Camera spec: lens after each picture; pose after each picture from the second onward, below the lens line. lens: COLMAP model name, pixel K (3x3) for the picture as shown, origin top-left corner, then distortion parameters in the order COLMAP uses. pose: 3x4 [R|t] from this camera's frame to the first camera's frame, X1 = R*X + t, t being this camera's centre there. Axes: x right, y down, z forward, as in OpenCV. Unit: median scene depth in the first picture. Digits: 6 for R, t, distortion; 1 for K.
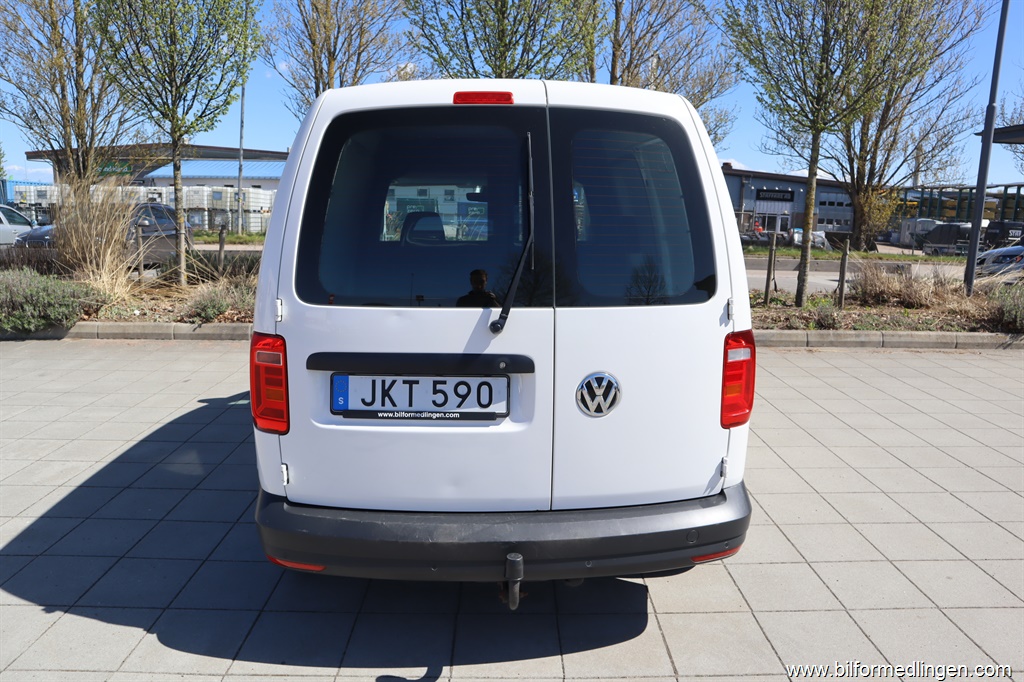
lens RADIAL K [[700.8, 0, 503.3], [0, 700.8, 343.1], [0, 0, 1]] dist [-0.089820, 0.030546]
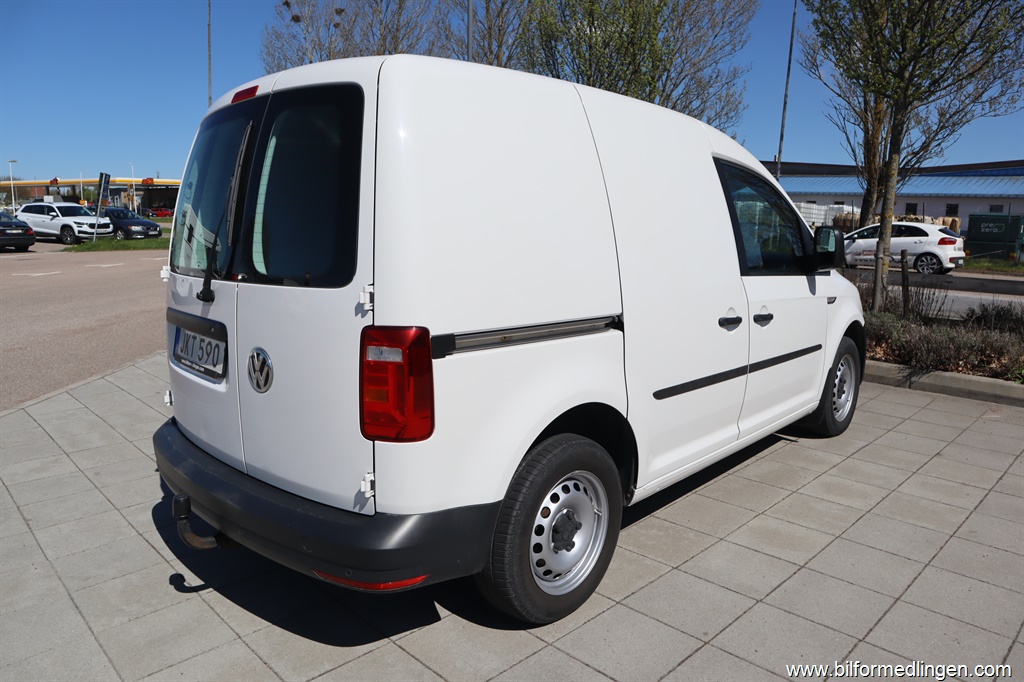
lens RADIAL K [[700.8, 0, 508.6], [0, 700.8, 347.1], [0, 0, 1]] dist [-0.089820, 0.030546]
pose [[0.694981, 0.122134, -0.708580, 1.047714], [-0.135311, 0.990077, 0.037940, -0.044831], [0.706182, 0.069511, 0.704610, 0.520304]]
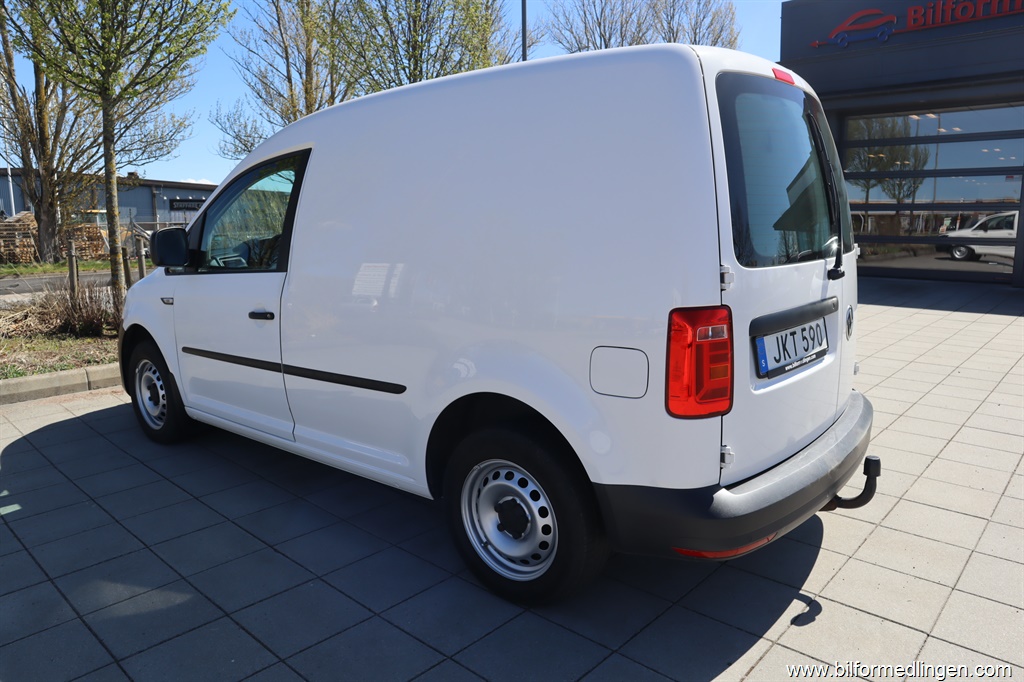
lens RADIAL K [[700.8, 0, 506.8], [0, 700.8, 344.7], [0, 0, 1]] dist [-0.089820, 0.030546]
pose [[0.679285, -0.154133, 0.717506, -1.141623], [0.162499, 0.985017, 0.057756, -0.057238], [-0.715657, 0.077361, 0.694154, 0.554699]]
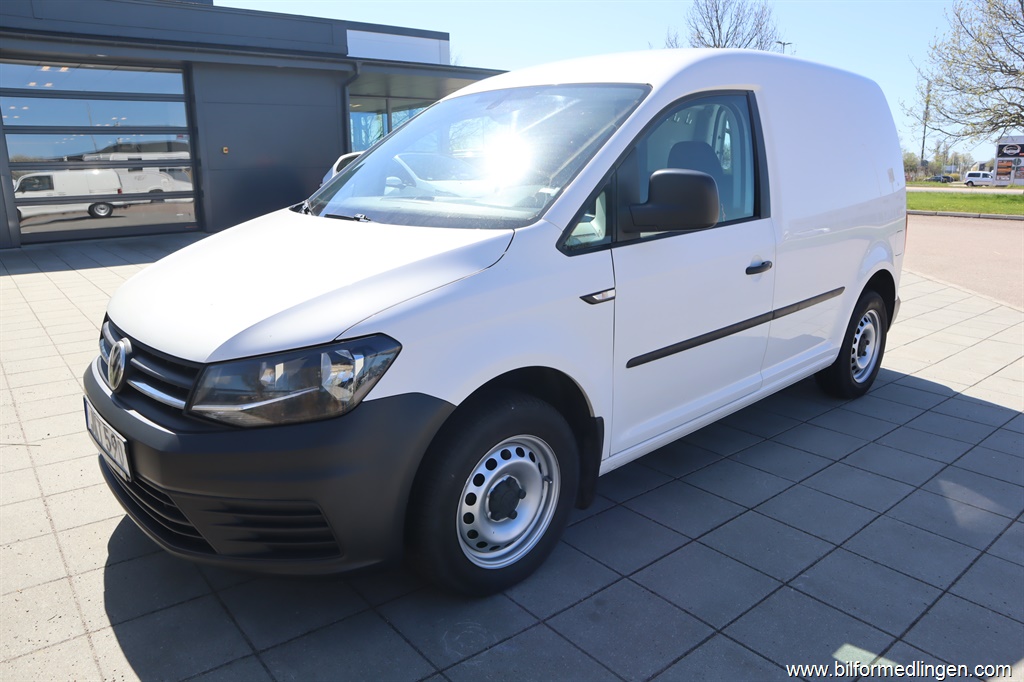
lens RADIAL K [[700.8, 0, 510.4], [0, 700.8, 355.8], [0, 0, 1]] dist [-0.089820, 0.030546]
pose [[-0.629291, -0.214053, 0.747110, -1.167183], [0.144750, 0.912219, 0.383281, -0.530845], [-0.763570, 0.349339, -0.543067, 3.015250]]
